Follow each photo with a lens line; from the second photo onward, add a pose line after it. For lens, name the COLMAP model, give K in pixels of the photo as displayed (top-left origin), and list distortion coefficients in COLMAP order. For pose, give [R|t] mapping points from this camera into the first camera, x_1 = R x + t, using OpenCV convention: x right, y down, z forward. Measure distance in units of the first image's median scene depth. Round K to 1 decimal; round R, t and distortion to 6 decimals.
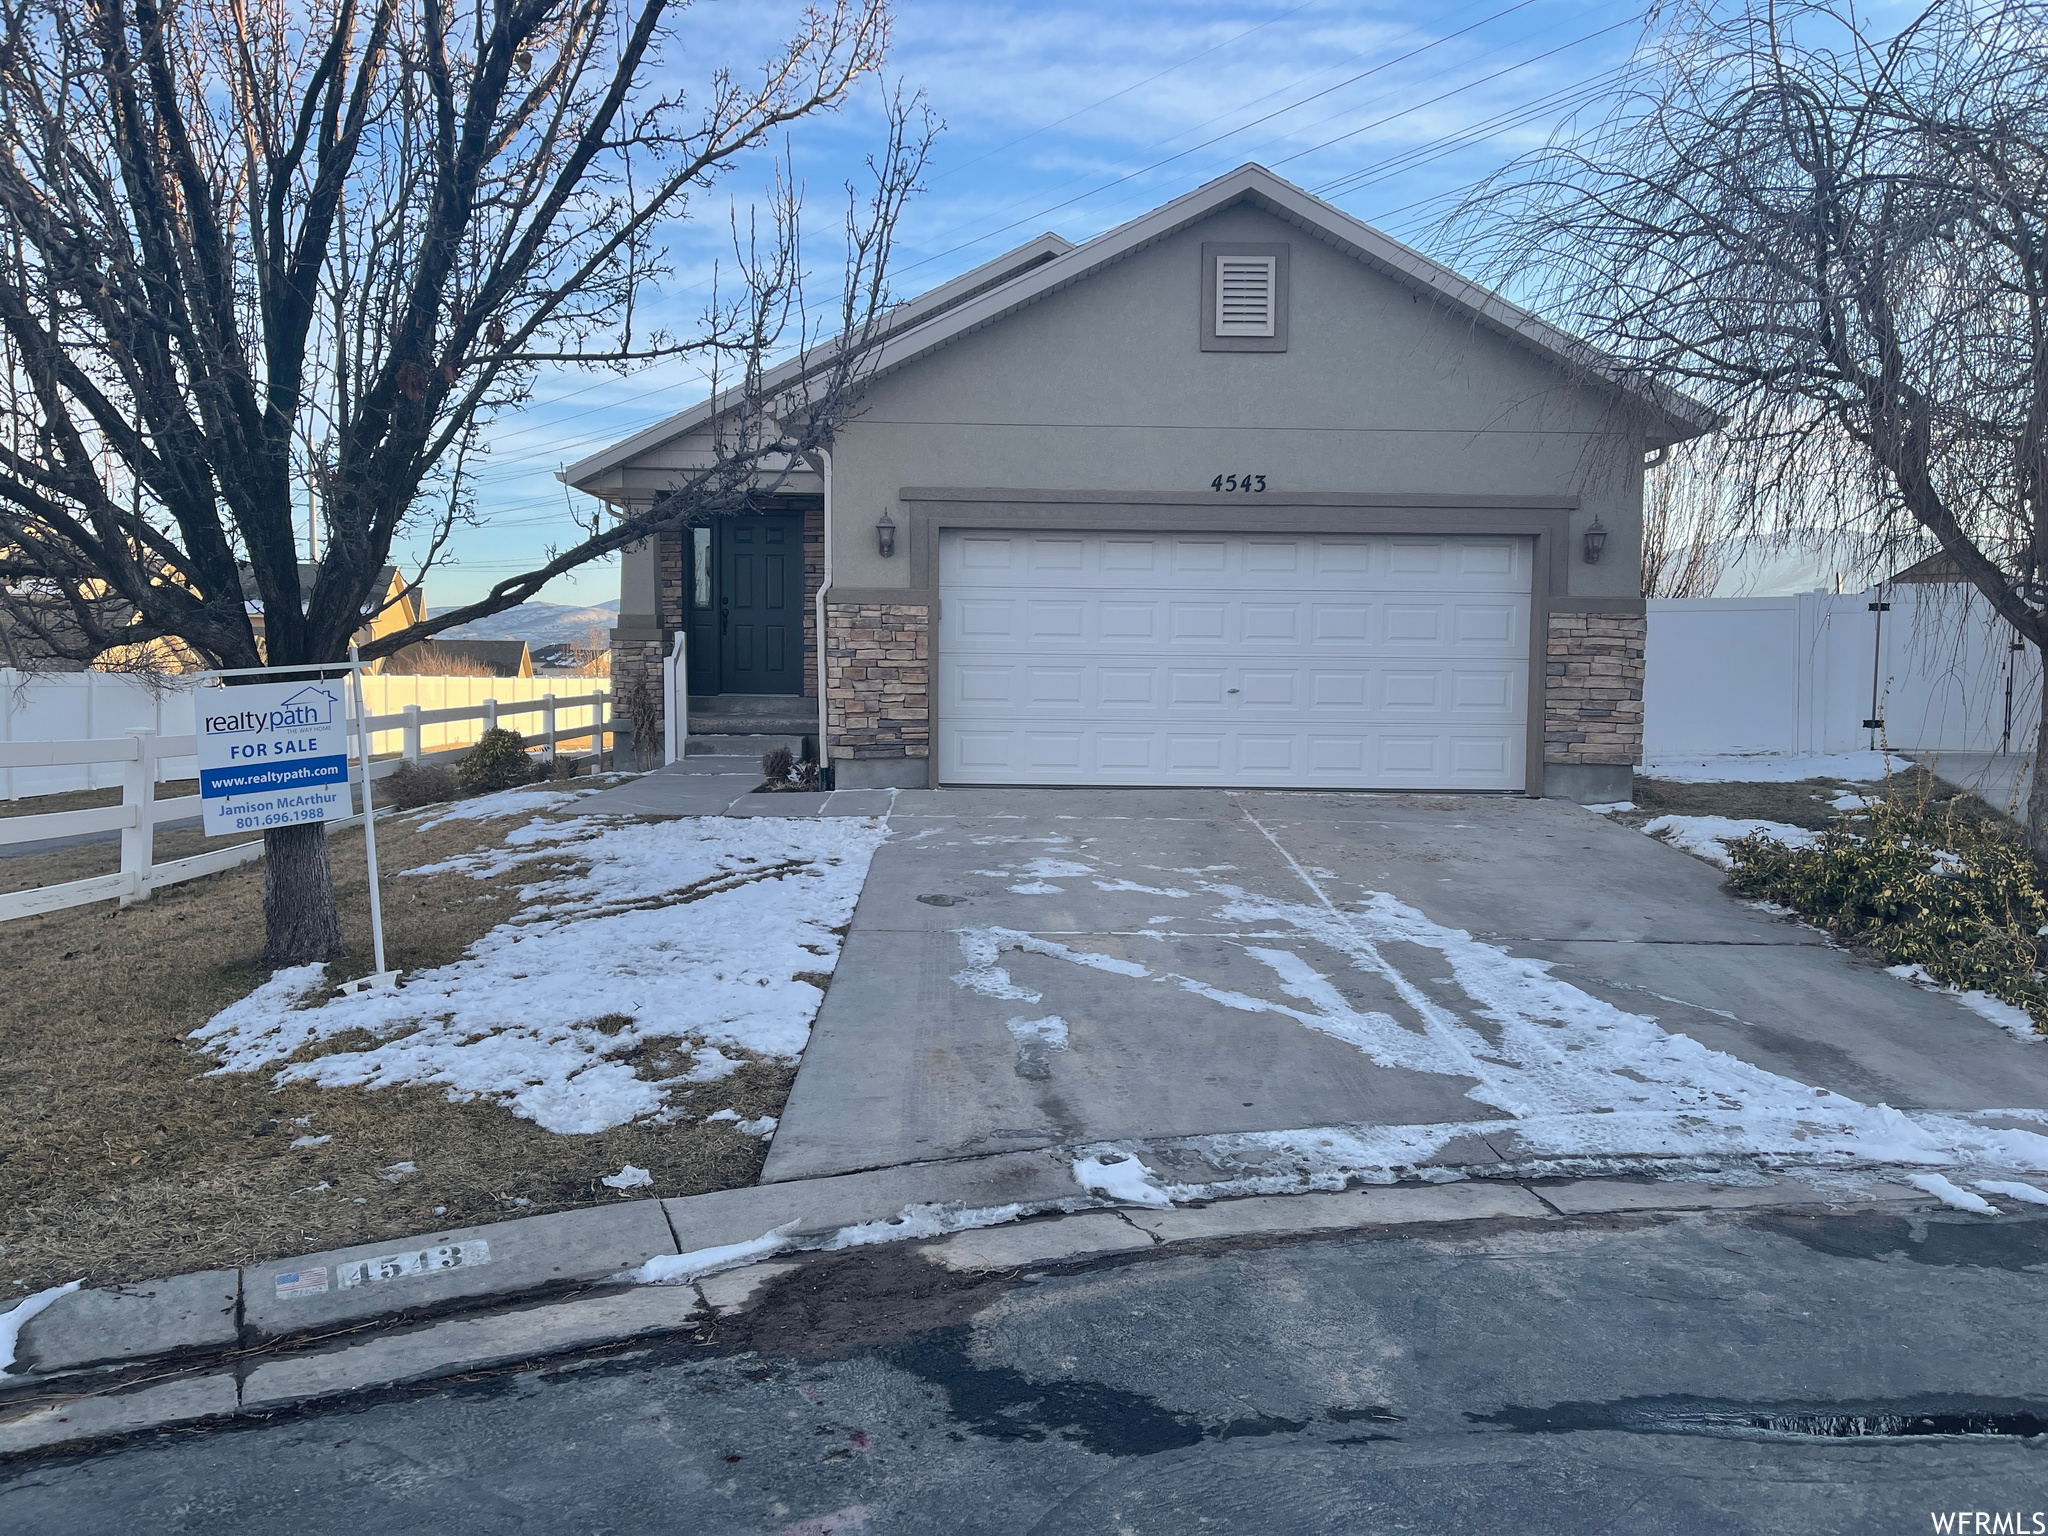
lens RADIAL K [[1551.4, 0, 1029.0], [0, 1551.4, 773.2], [0, 0, 1]] dist [0.075846, -0.089285]
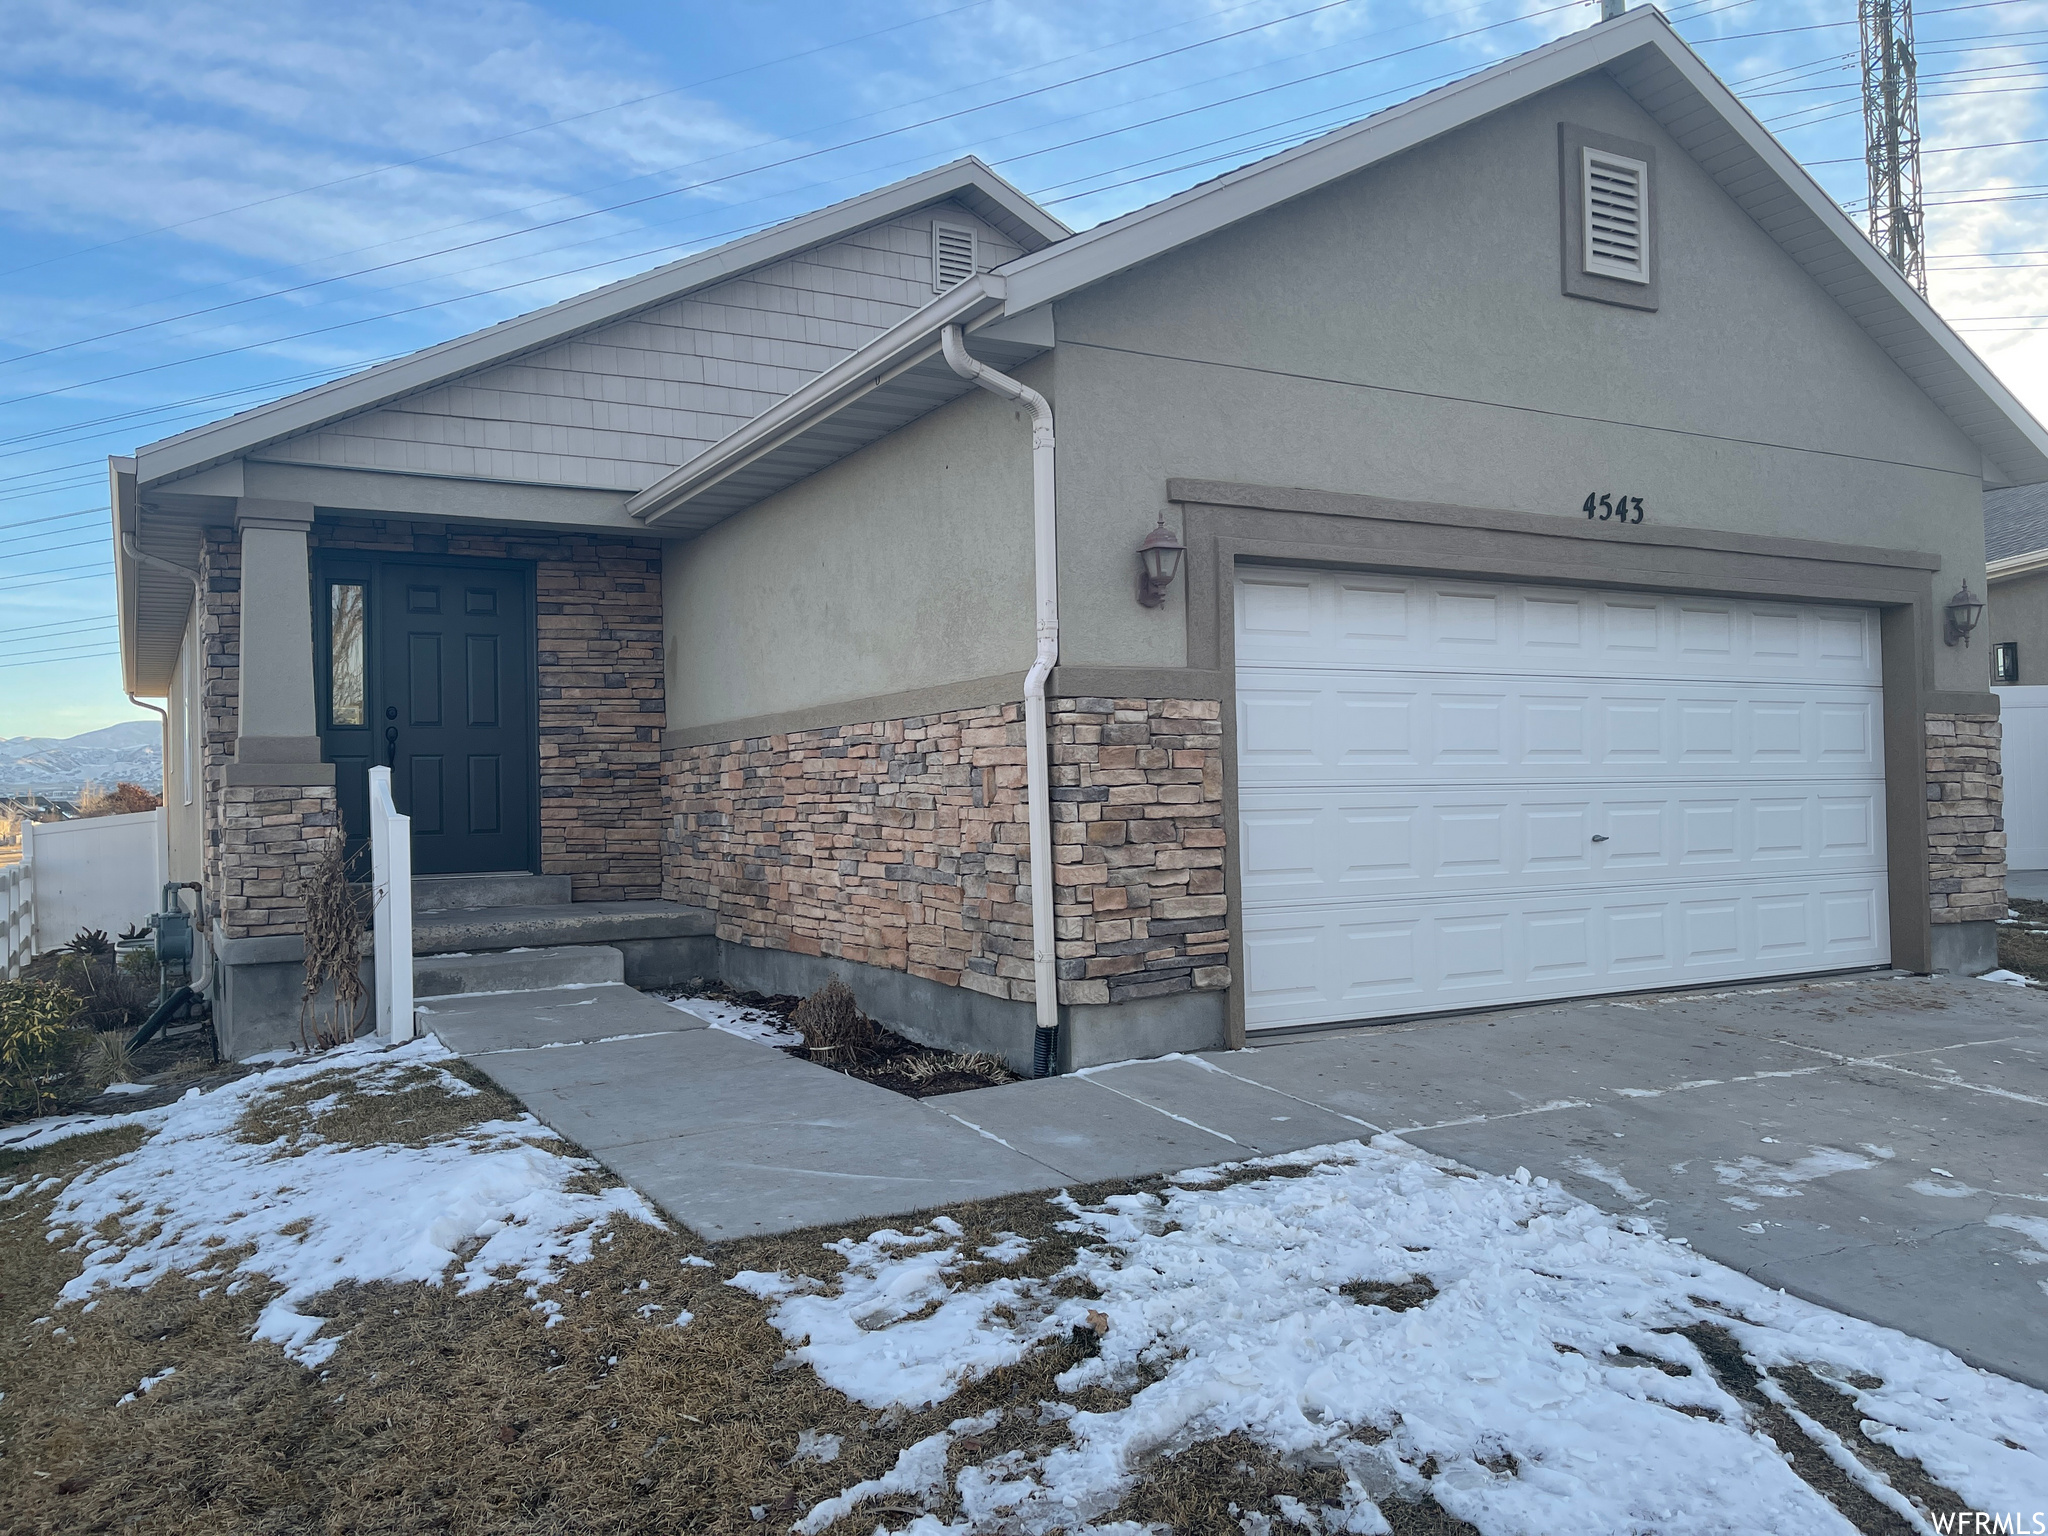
lens RADIAL K [[1551.4, 0, 1011.8], [0, 1551.4, 764.8], [0, 0, 1]] dist [0.075846, -0.089285]
pose [[0.883582, -0.017644, 0.467944, -0.409907], [0.060250, 0.995268, -0.076239, -0.054293], [-0.464384, 0.095557, 0.880464, 0.618524]]
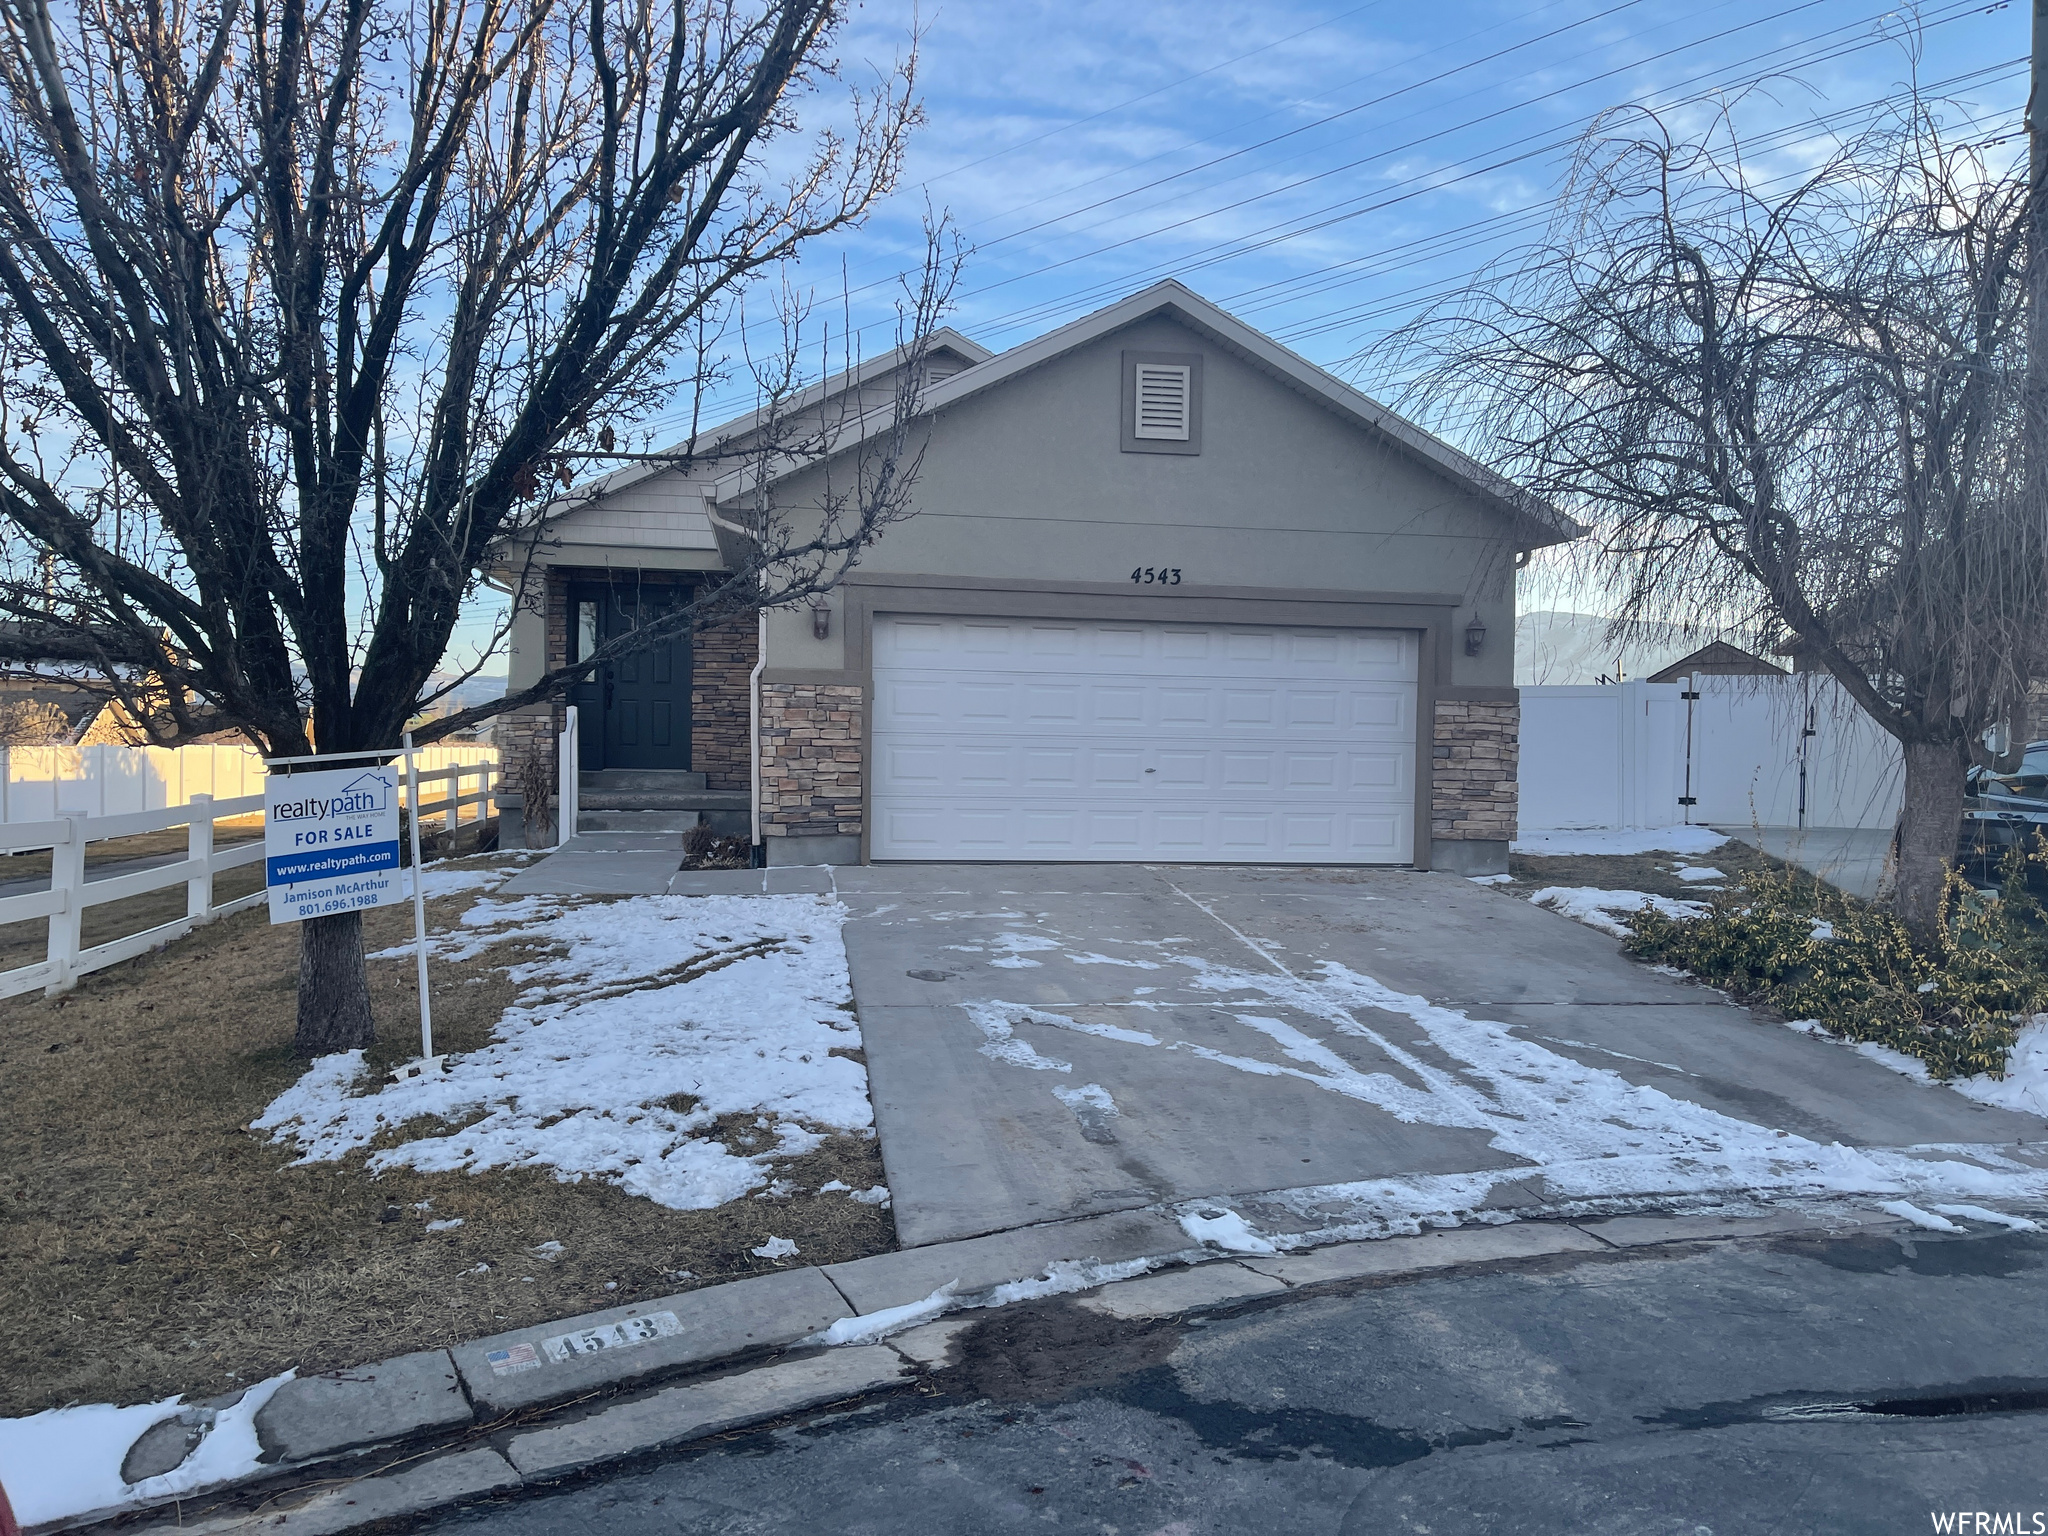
lens RADIAL K [[1551.4, 0, 1044.8], [0, 1551.4, 783.1], [0, 0, 1]] dist [0.075846, -0.089285]
pose [[0.989240, 0.002491, 0.146284, -0.103710], [0.003053, 0.999286, -0.037666, -0.005601], [-0.146273, 0.037707, 0.988525, -0.032821]]
